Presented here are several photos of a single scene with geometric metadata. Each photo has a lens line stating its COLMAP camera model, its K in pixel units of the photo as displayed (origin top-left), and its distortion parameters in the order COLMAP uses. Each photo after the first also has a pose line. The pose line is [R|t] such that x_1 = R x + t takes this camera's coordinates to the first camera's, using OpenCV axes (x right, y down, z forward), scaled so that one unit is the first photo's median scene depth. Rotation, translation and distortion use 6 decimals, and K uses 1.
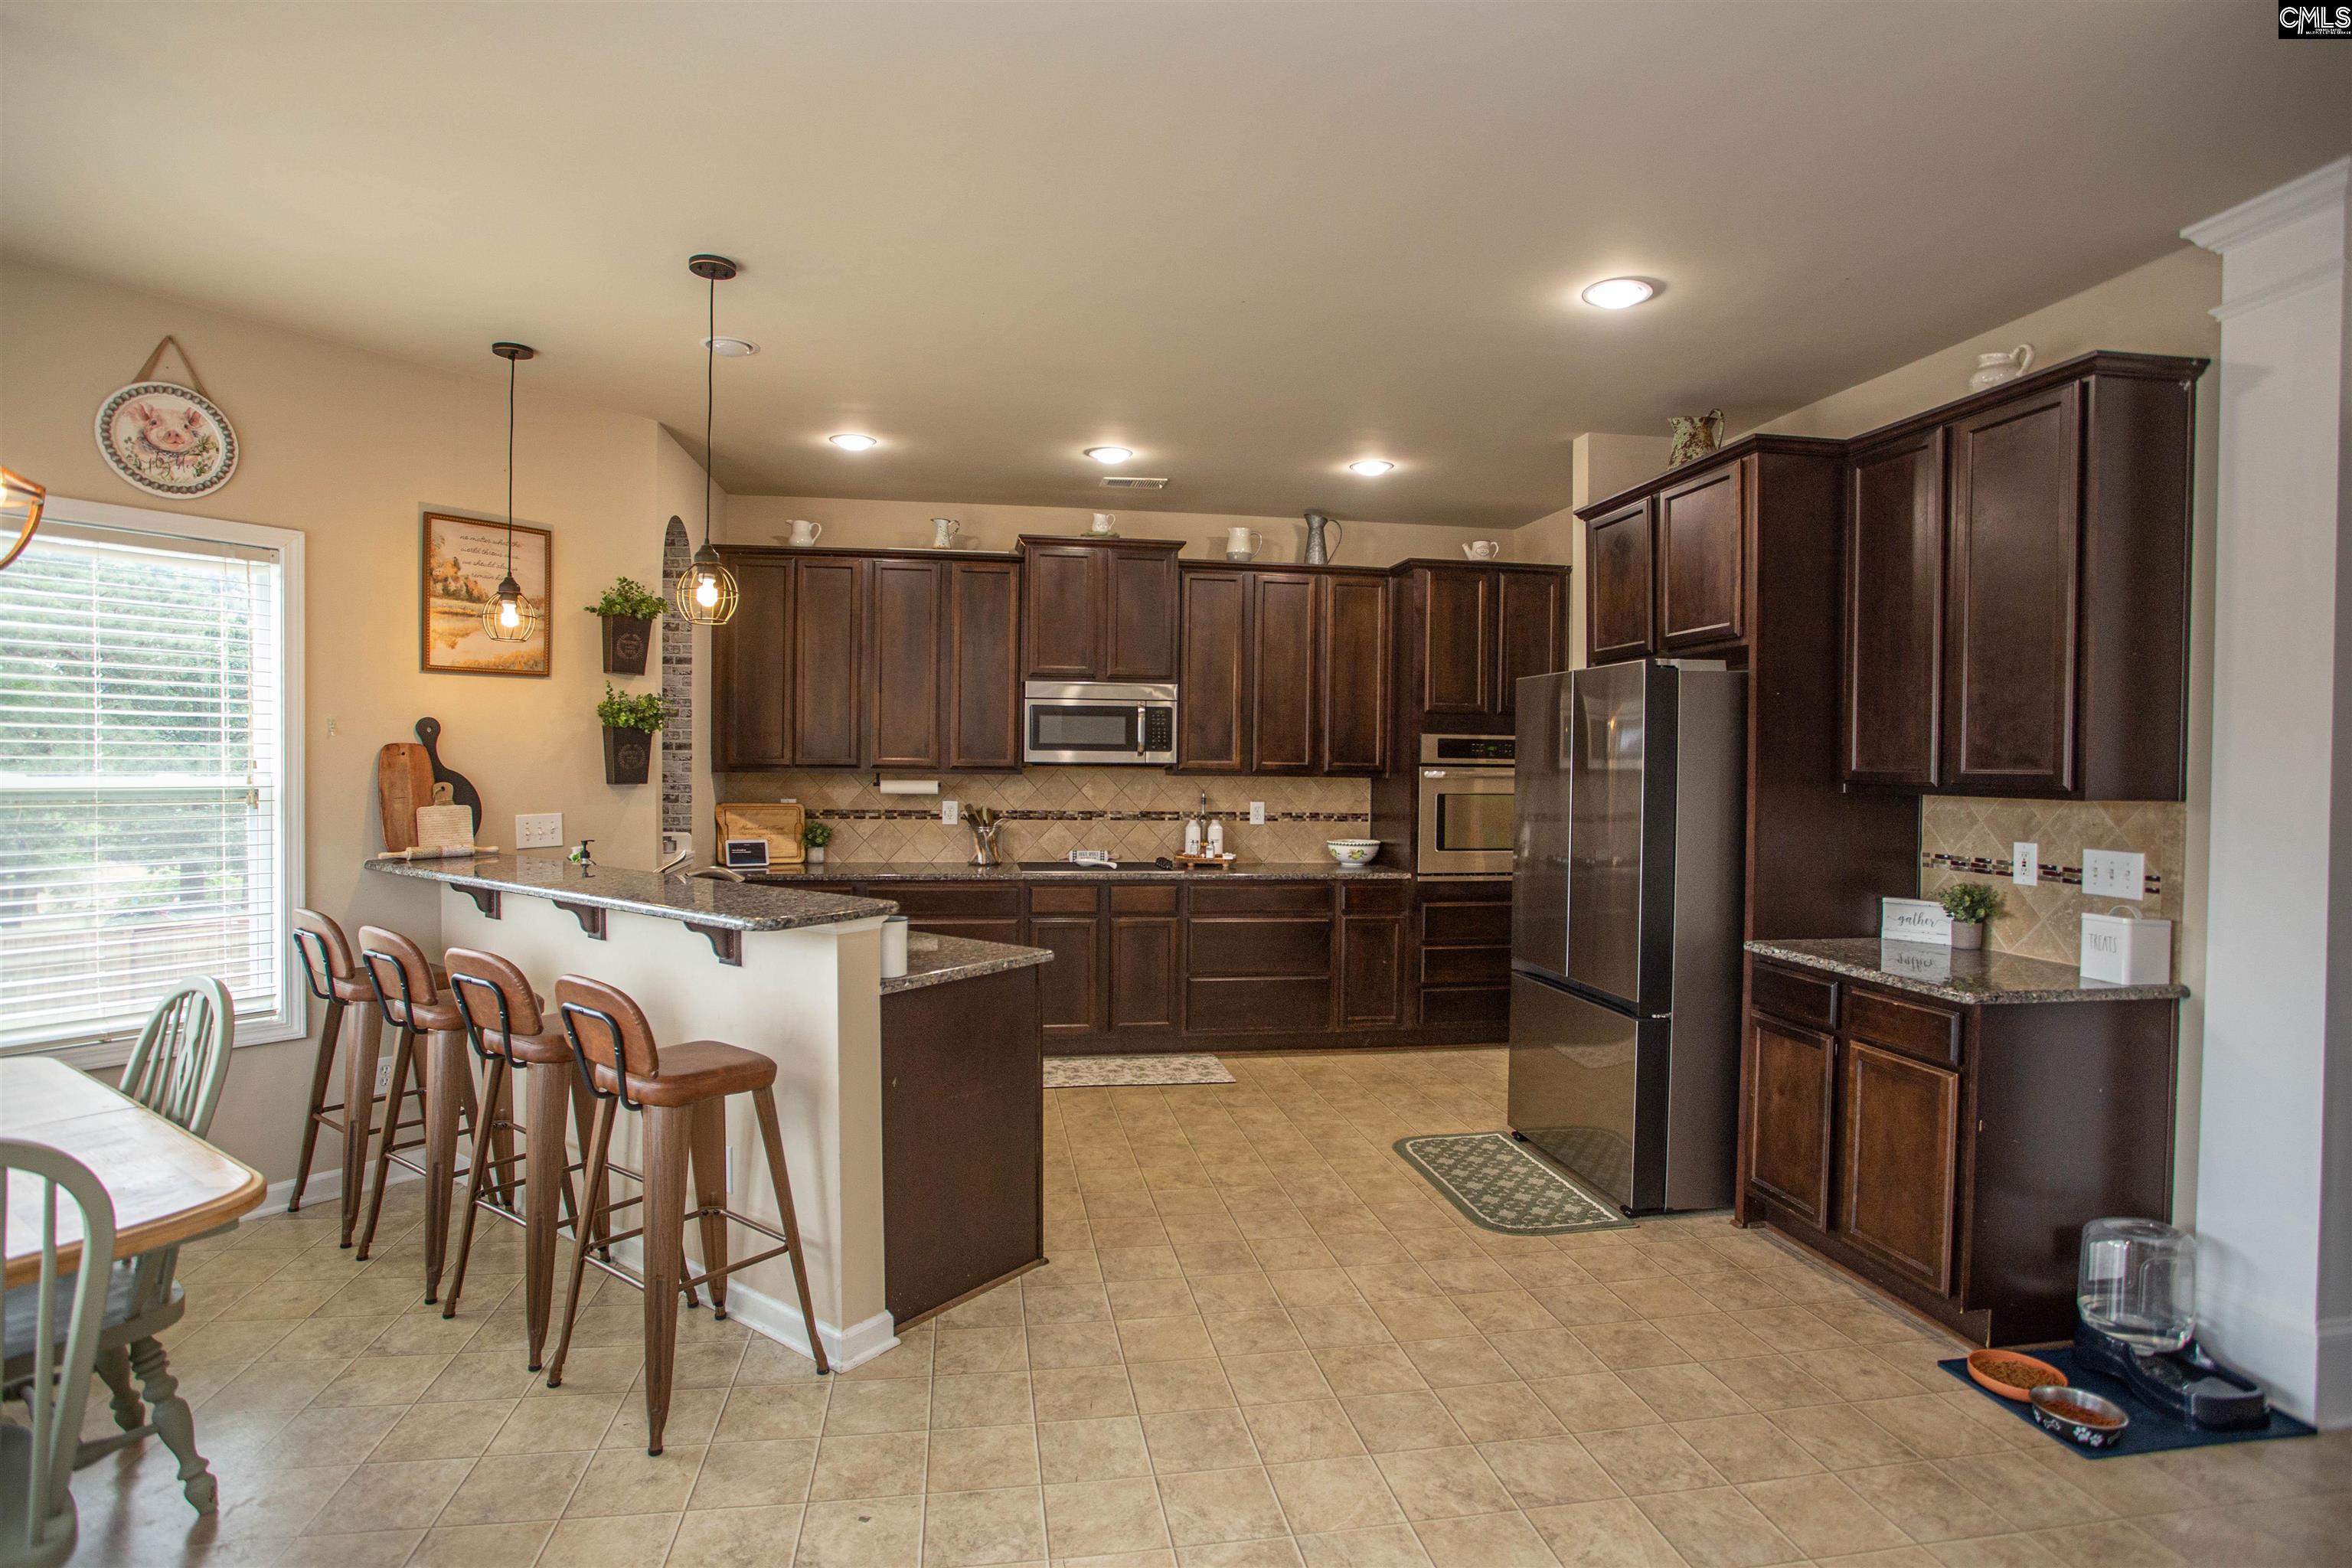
lens RADIAL K [[1198.5, 0, 1167.7], [0, 1198.5, 783.6], [0, 0, 1]] dist [-0.075913, 0.036282]
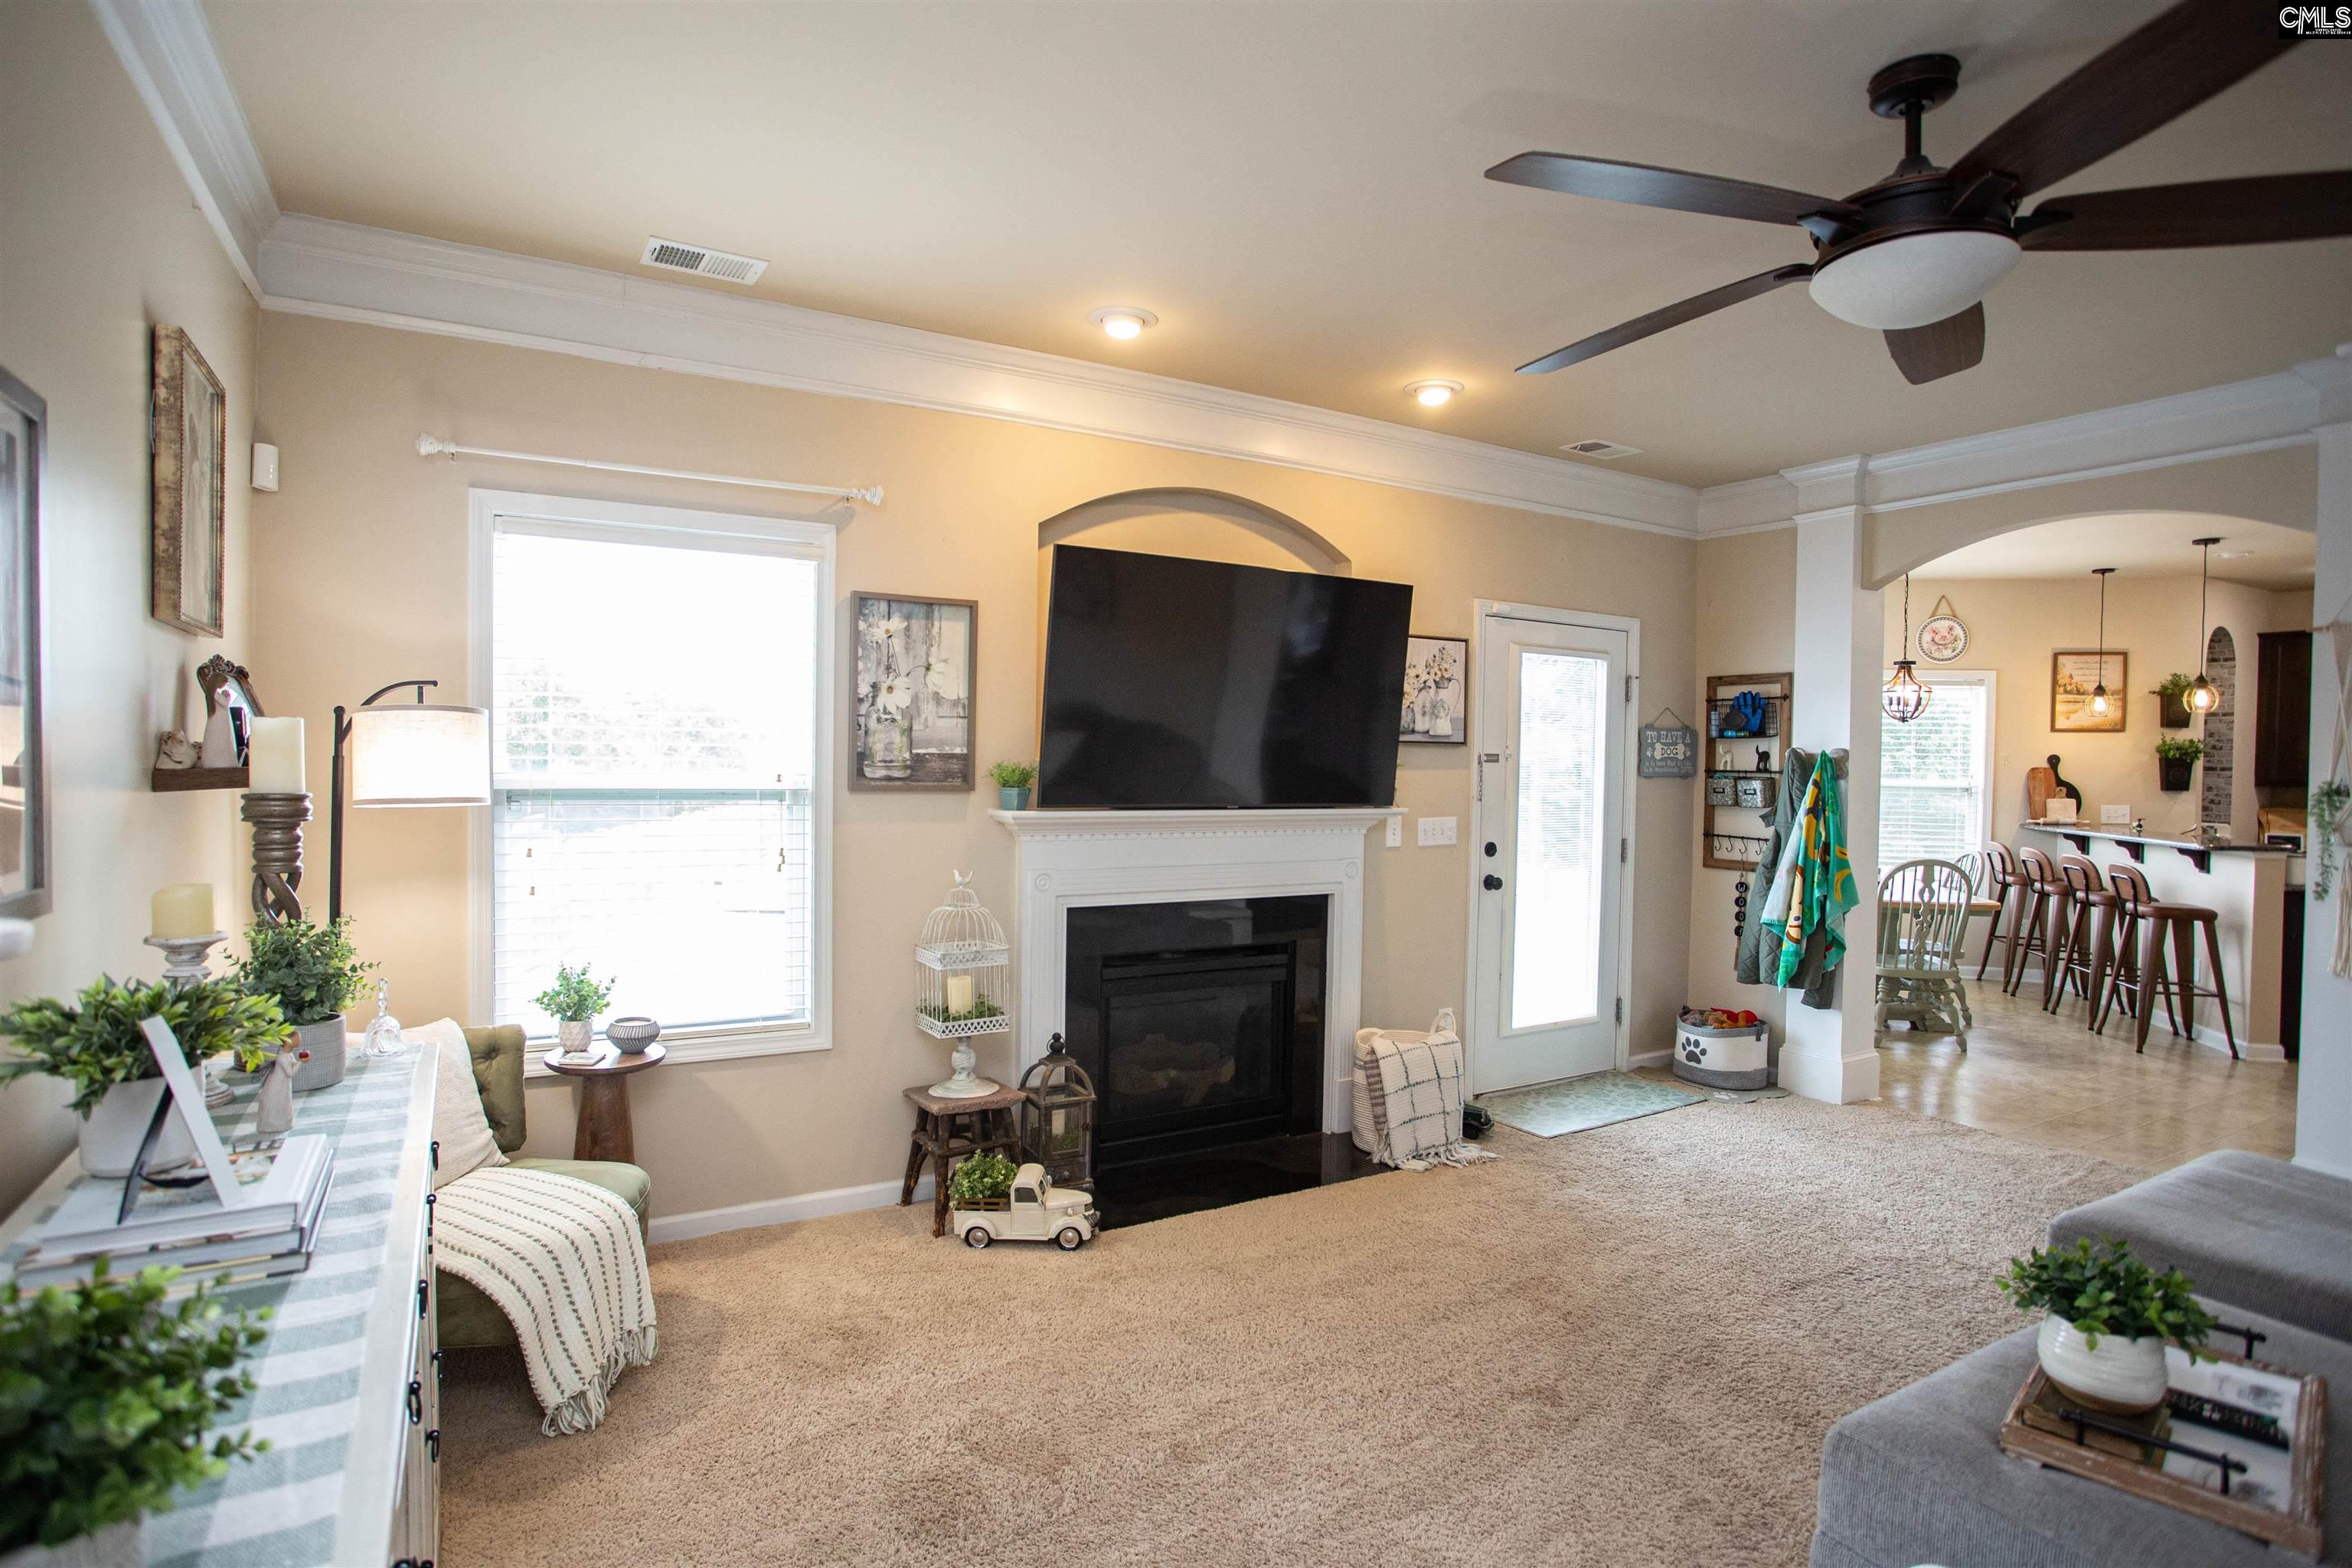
lens RADIAL K [[1198.5, 0, 1167.7], [0, 1198.5, 783.6], [0, 0, 1]] dist [-0.075913, 0.036282]
pose [[0.357536, 0.018092, -0.933724, 0.584369], [-0.029142, 0.999542, 0.008209, 0.018080], [0.933444, 0.024276, 0.357900, -0.967087]]
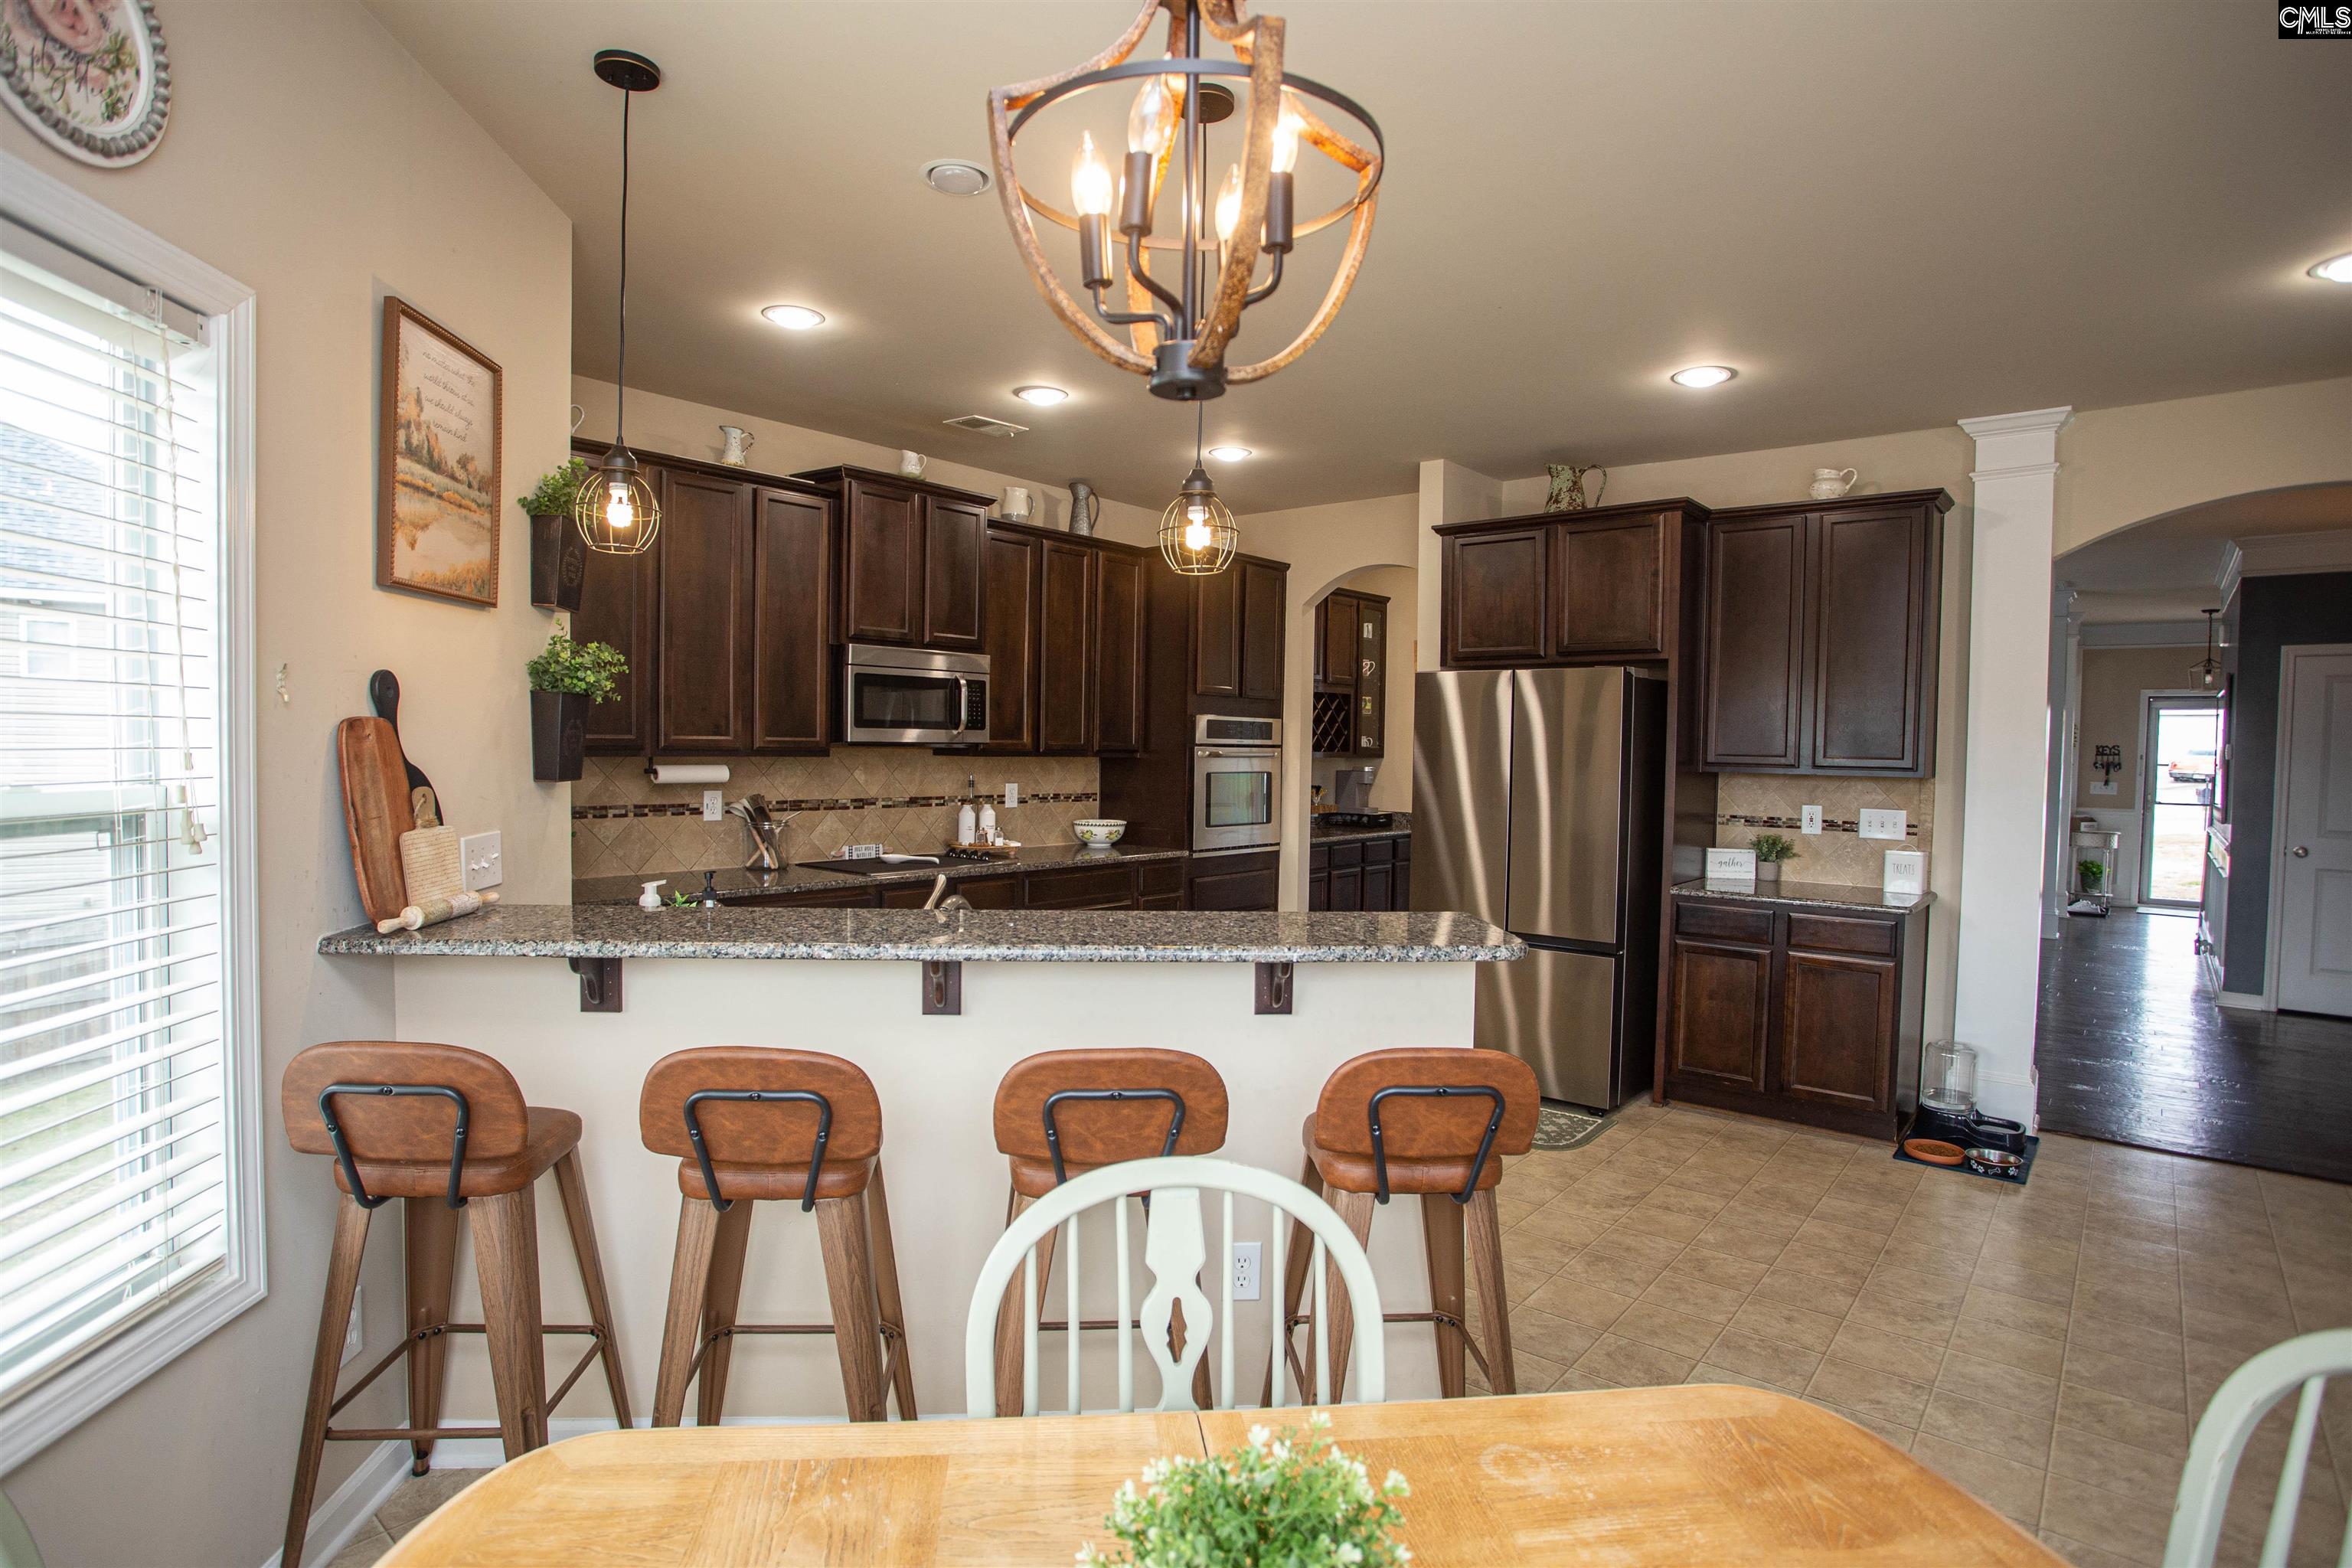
lens RADIAL K [[1206.8, 0, 1176.0], [0, 1206.8, 784.0], [0, 0, 1]] dist [-0.075558, 0.036666]
pose [[0.757799, -0.020498, 0.652166, -0.608748], [0.002521, 0.999591, 0.028488, -0.014883], [-0.652483, -0.019944, 0.757541, 0.281476]]
